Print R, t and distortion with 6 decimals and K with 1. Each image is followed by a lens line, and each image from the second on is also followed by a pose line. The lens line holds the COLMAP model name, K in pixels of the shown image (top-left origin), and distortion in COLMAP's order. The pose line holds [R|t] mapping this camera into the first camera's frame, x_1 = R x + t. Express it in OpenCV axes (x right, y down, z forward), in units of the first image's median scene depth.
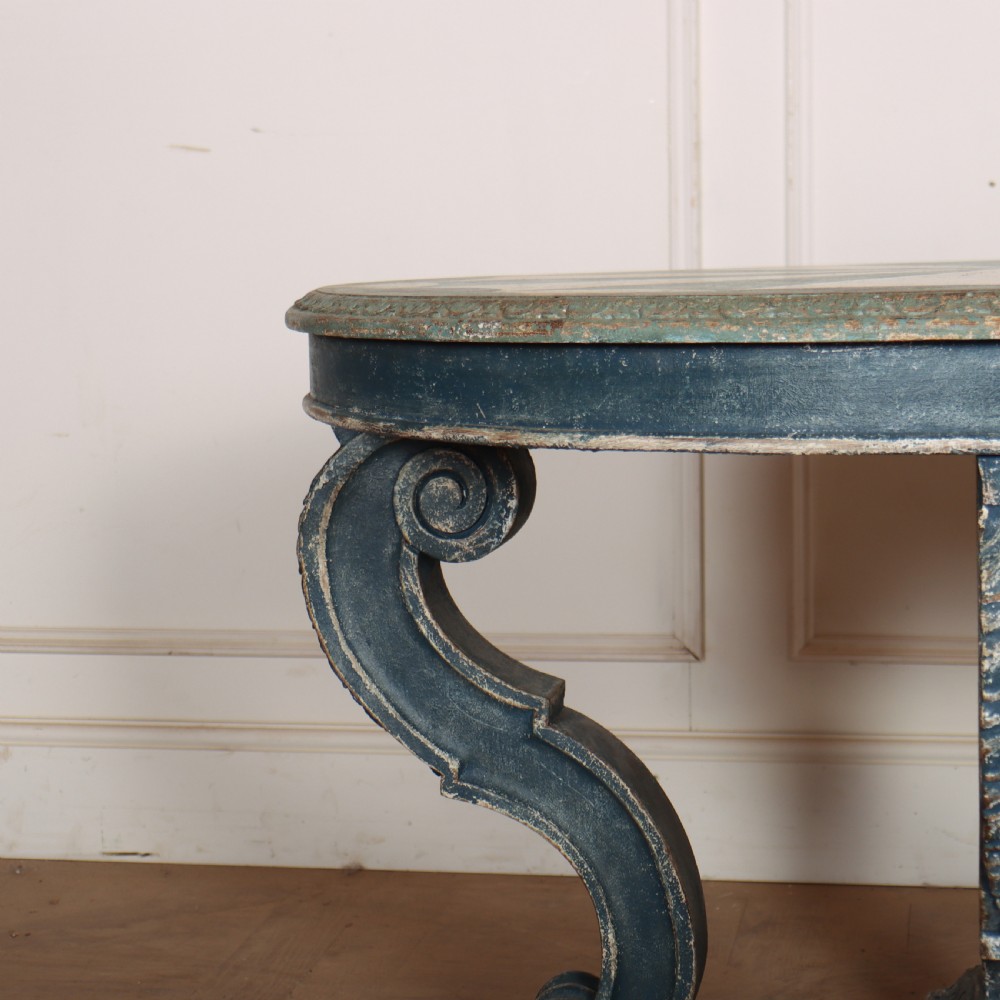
lens RADIAL K [[2561.4, 0, 442.6], [0, 2561.4, 514.8], [0, 0, 1]] dist [-0.014798, 0.419987]
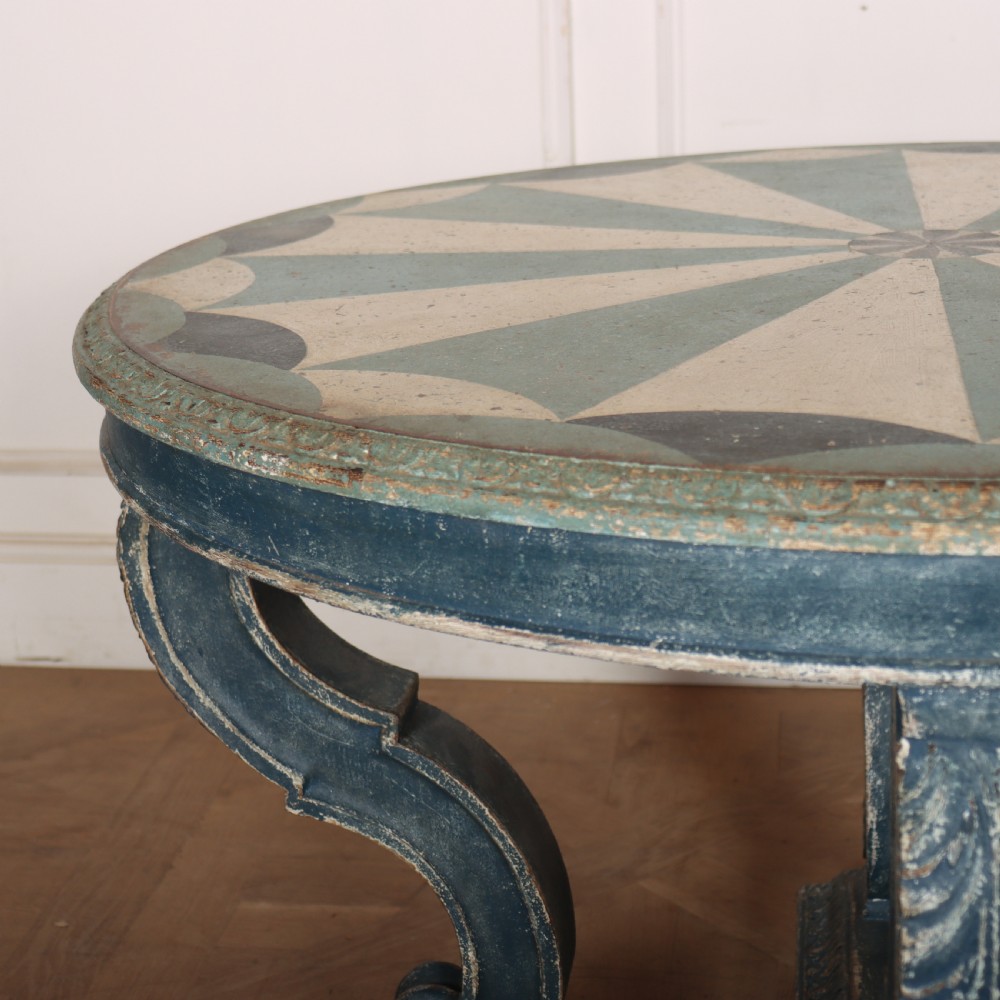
lens RADIAL K [[2062.9, 0, 401.3], [0, 2062.9, 457.9], [0, 0, 1]] dist [-0.055733, 0.237560]
pose [[0.999617, -0.027537, 0.002927, 0.043244], [0.026714, 0.986759, 0.159976, -0.136591], [-0.007293, -0.159836, 0.987117, 0.288568]]
